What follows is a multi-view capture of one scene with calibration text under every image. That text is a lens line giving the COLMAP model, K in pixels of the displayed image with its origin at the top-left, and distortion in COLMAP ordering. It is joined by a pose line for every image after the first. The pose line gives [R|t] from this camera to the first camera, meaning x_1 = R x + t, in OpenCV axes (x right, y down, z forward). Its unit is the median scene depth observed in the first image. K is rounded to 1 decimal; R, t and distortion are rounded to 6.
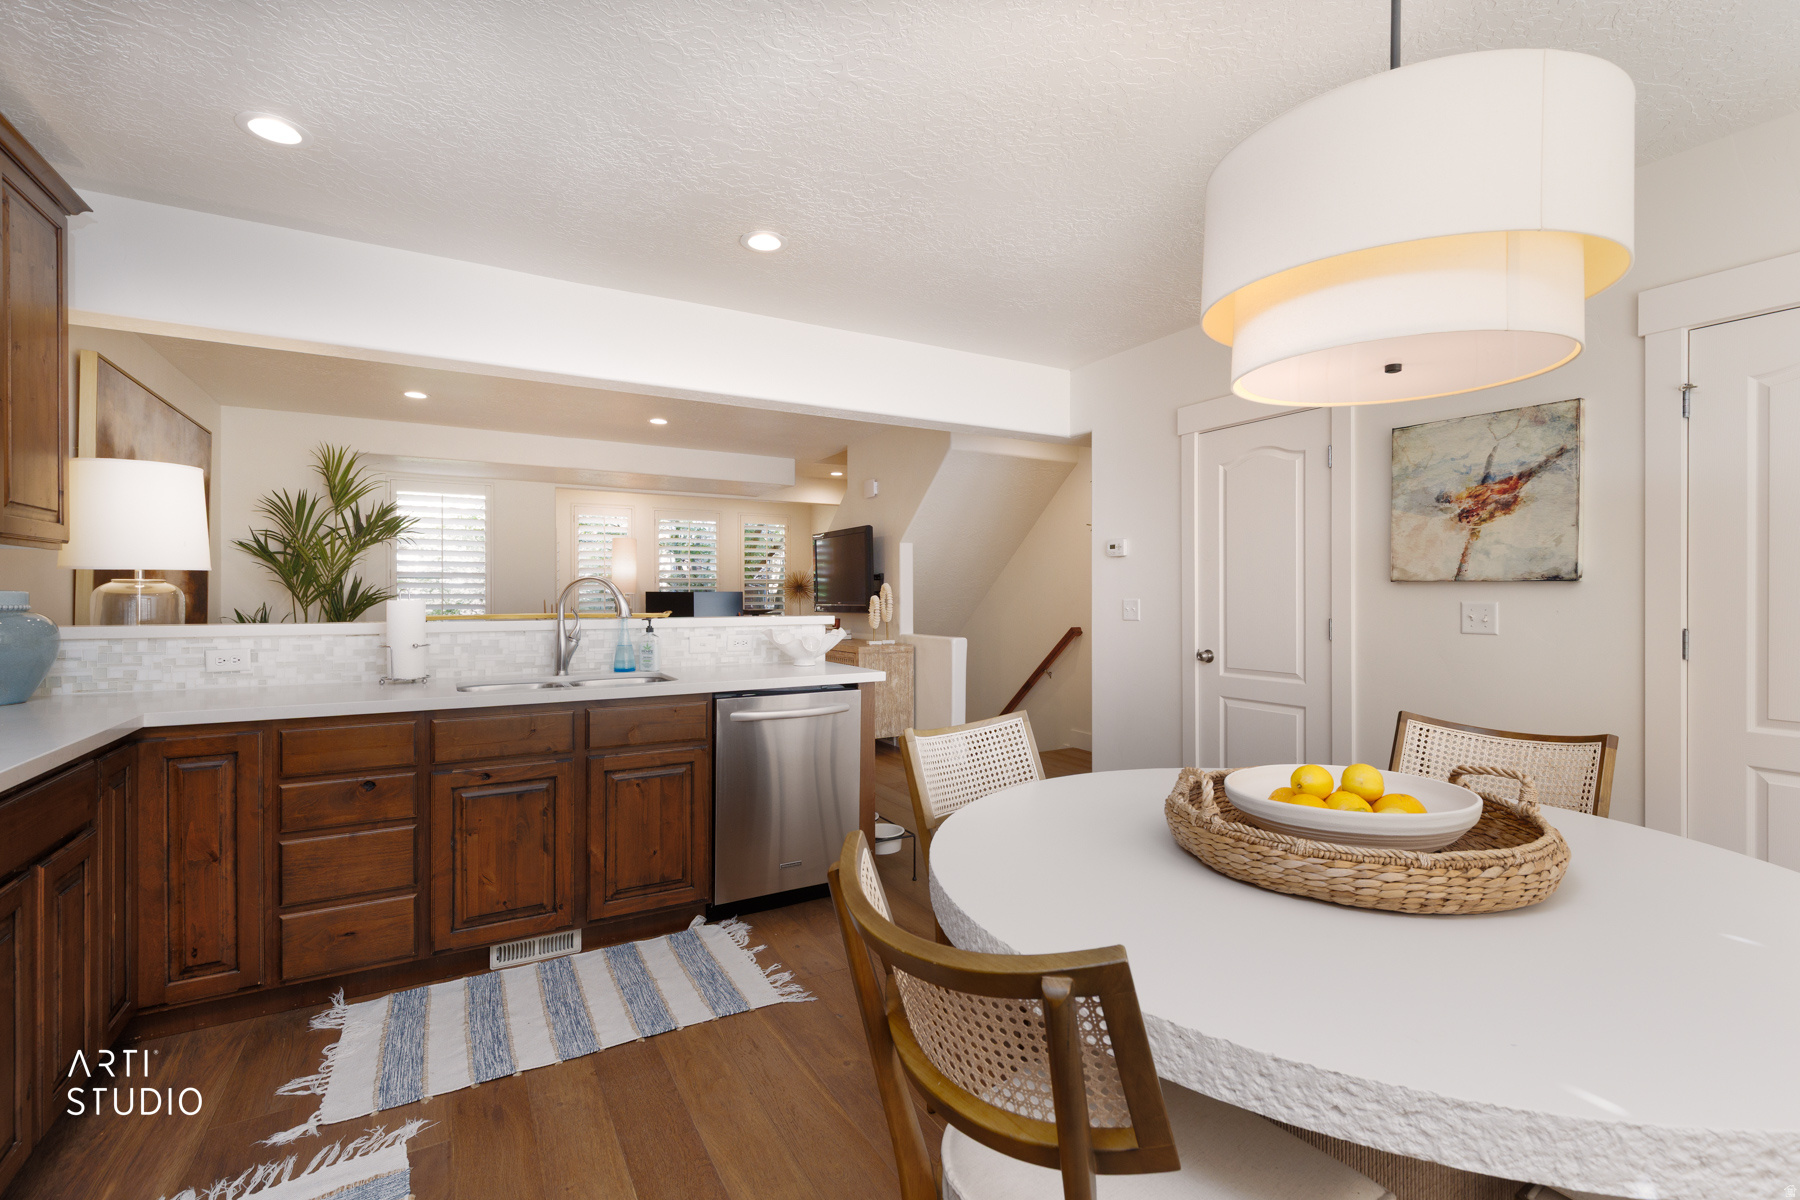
lens RADIAL K [[819.6, 0, 907.6], [0, 819.6, 593.8], [0, 0, 1]] dist [0.012839, -0.000452]
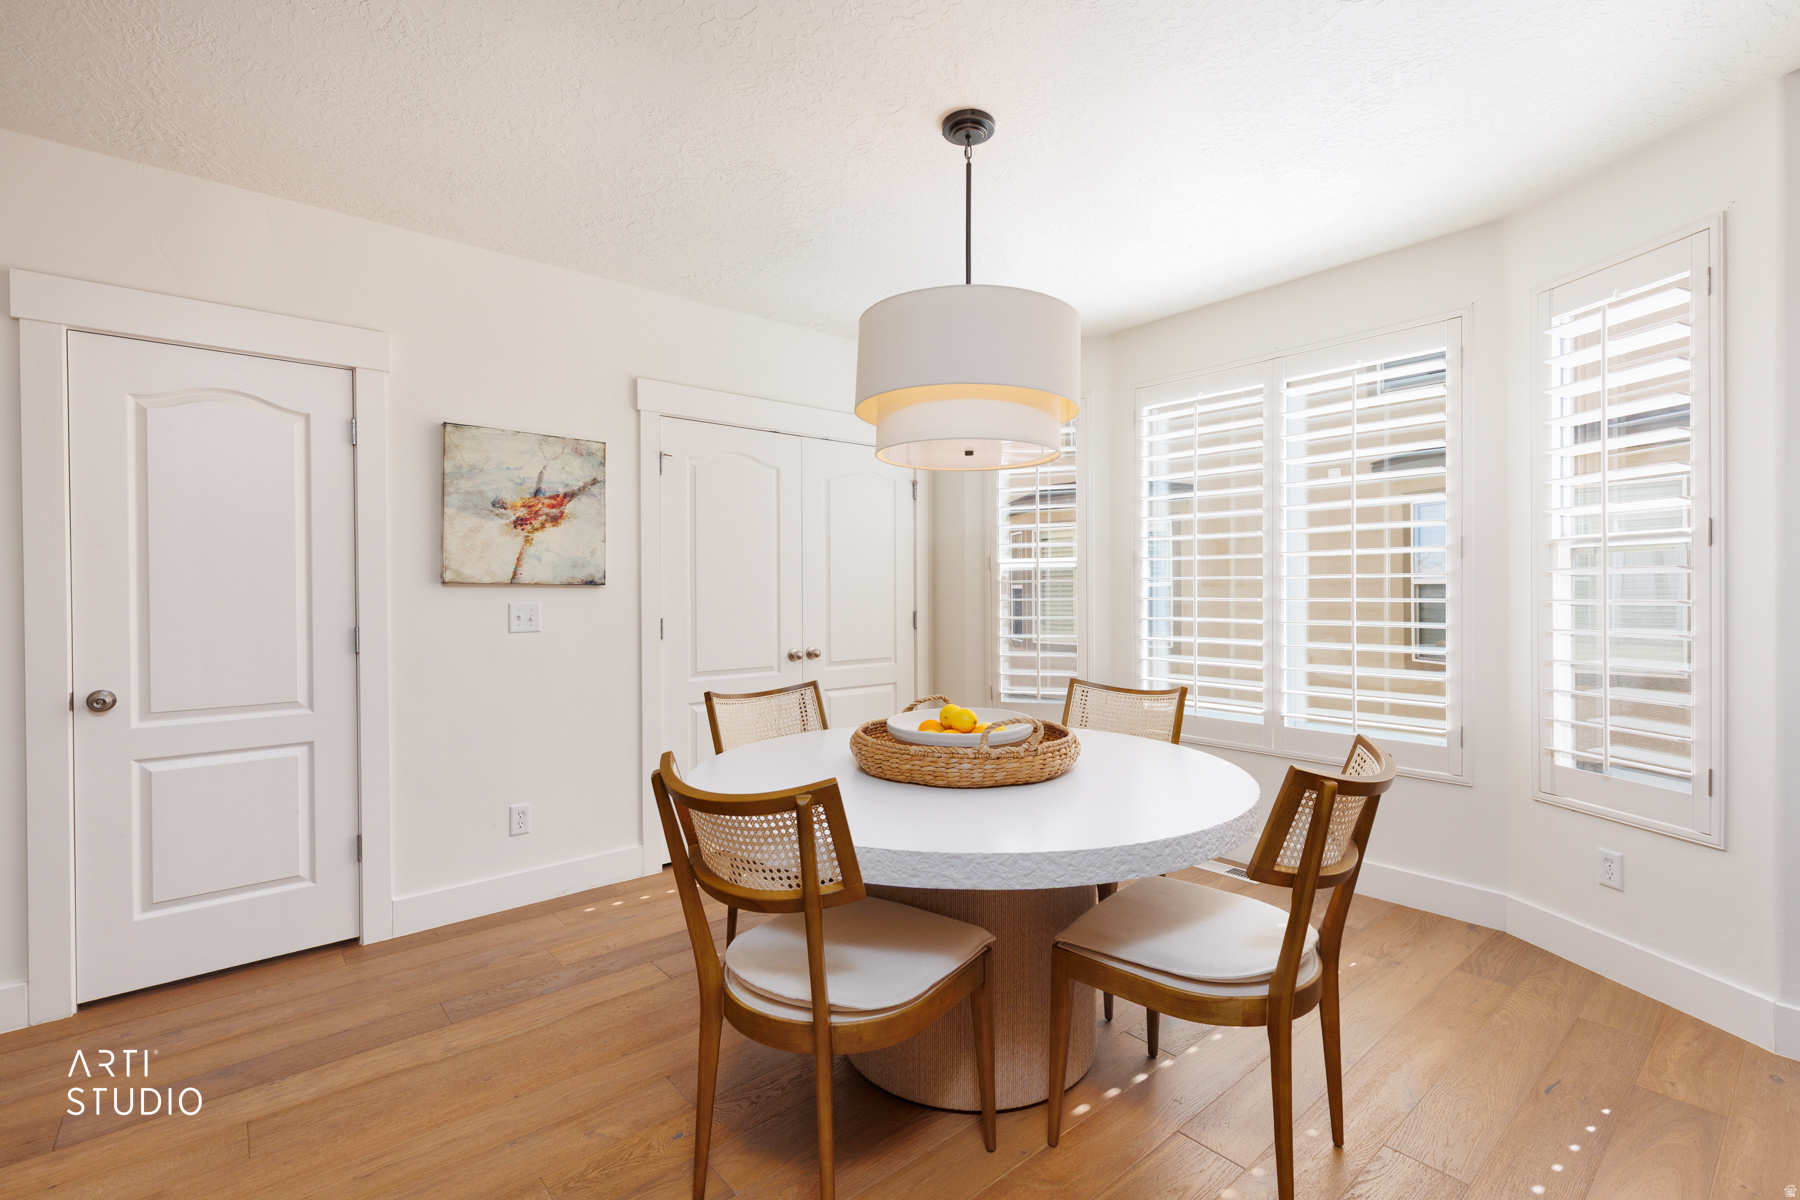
lens RADIAL K [[786.6, 0, 900.0], [0, 786.6, 600.0], [0, 0, 1]] dist [0.001433, 0.000137]
pose [[-0.188394, -0.008295, 0.982058, -0.417951], [0.007529, 0.999923, 0.009890, -0.000757], [-0.982065, 0.009257, -0.188317, 0.688646]]
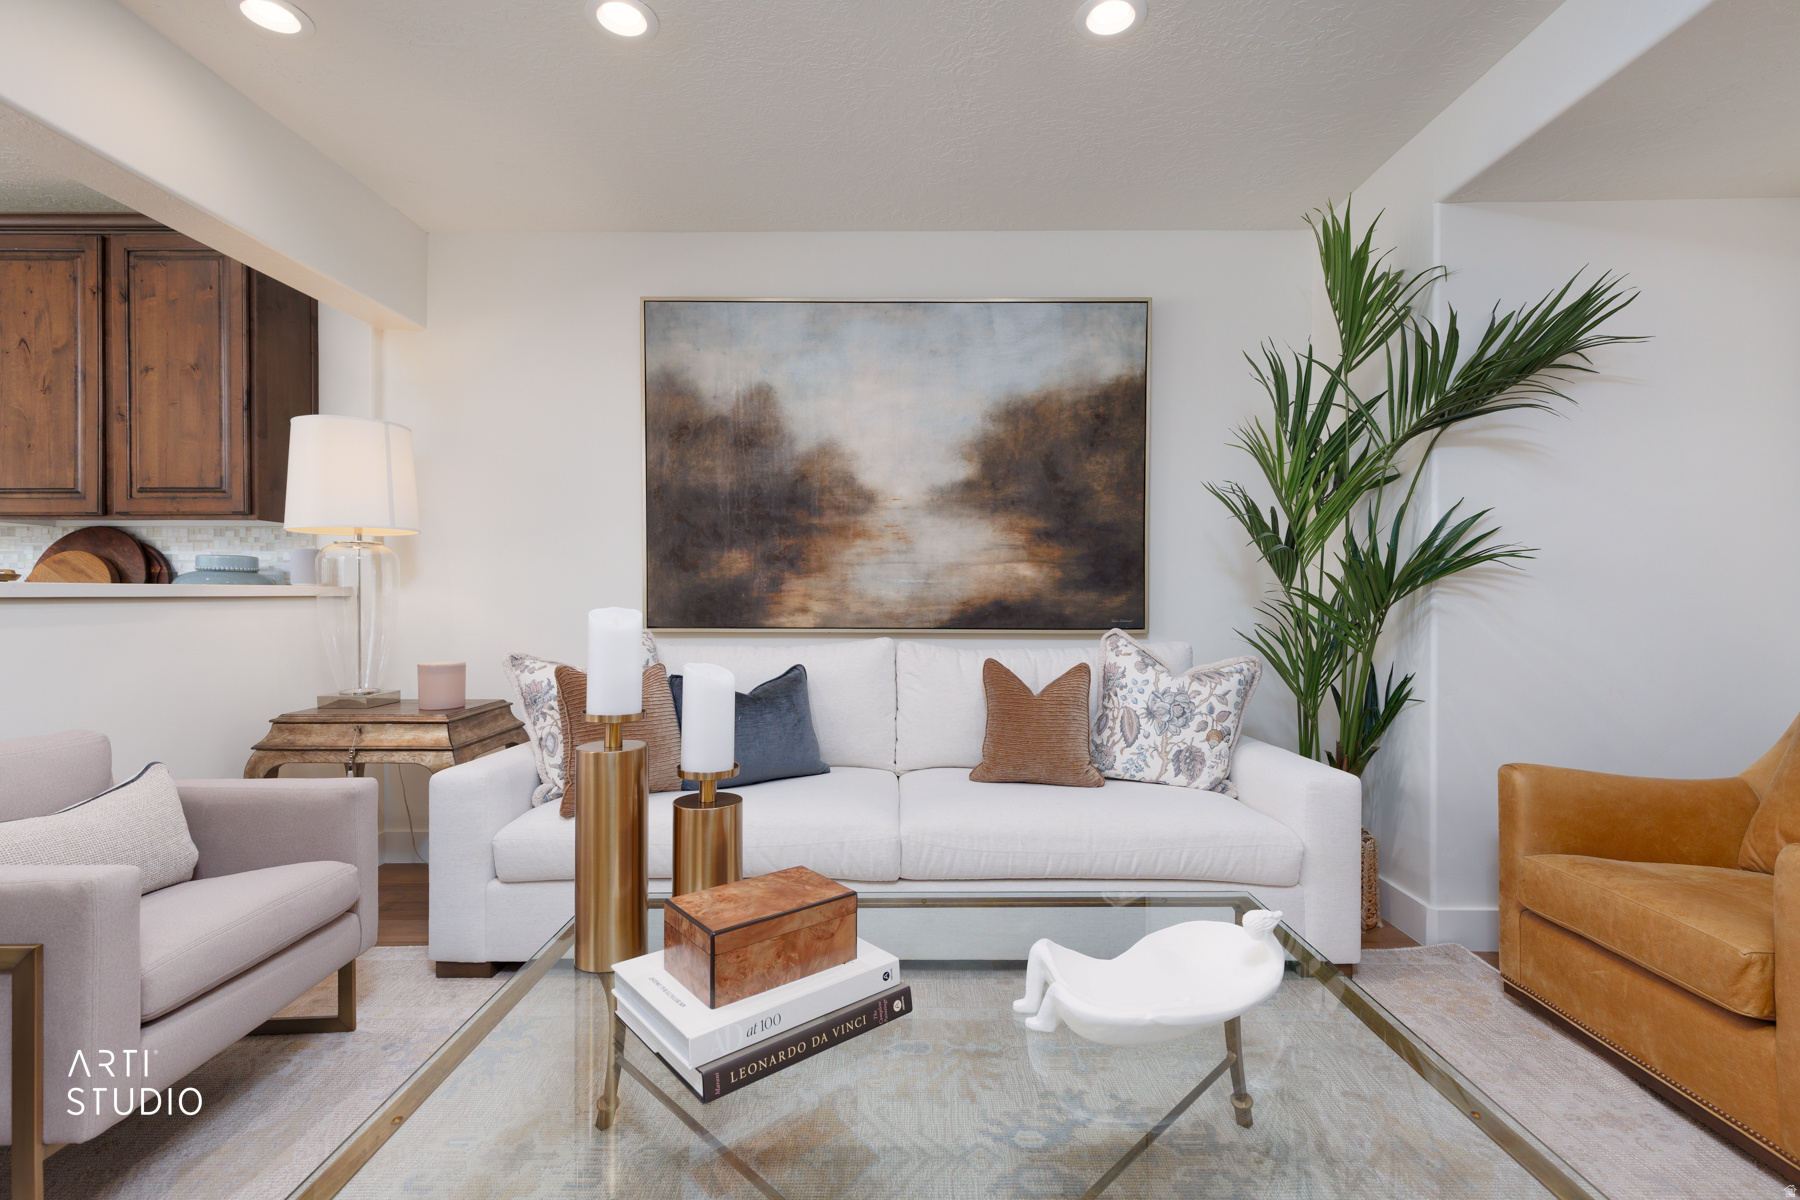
lens RADIAL K [[819.6, 0, 907.6], [0, 819.6, 593.8], [0, 0, 1]] dist [0.012839, -0.000452]
pose [[-0.502973, -0.000784, -0.864302, -0.402848], [-0.003826, 0.999992, 0.001319, 0.039431], [0.864294, 0.003970, -0.502971, 2.021121]]
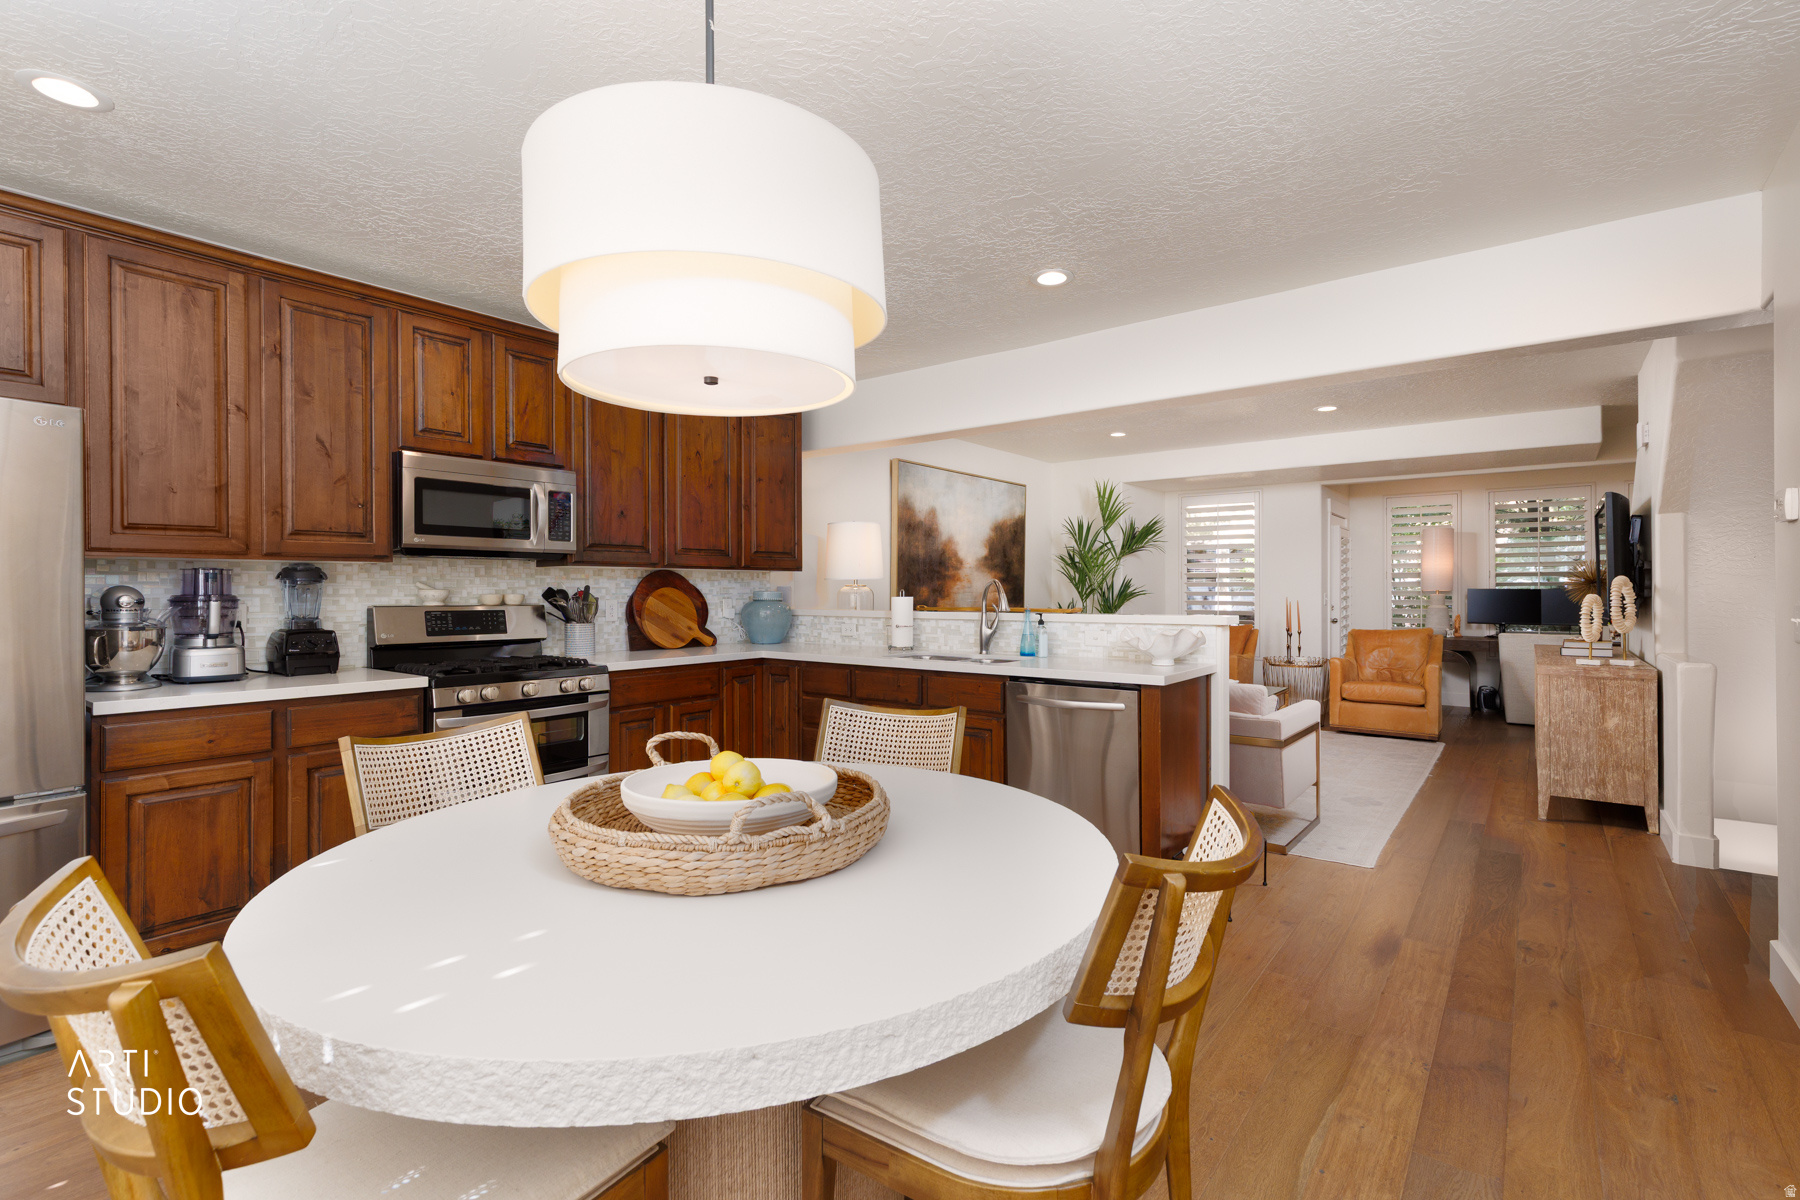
lens RADIAL K [[815.5, 0, 898.2], [0, 815.5, 590.7], [0, 0, 1]] dist [0.002129, -0.000217]
pose [[0.377252, -0.001692, -0.926109, 0.782892], [0.000976, 0.999999, -0.001430, -0.001510], [0.926110, -0.000364, 0.377253, 0.393869]]
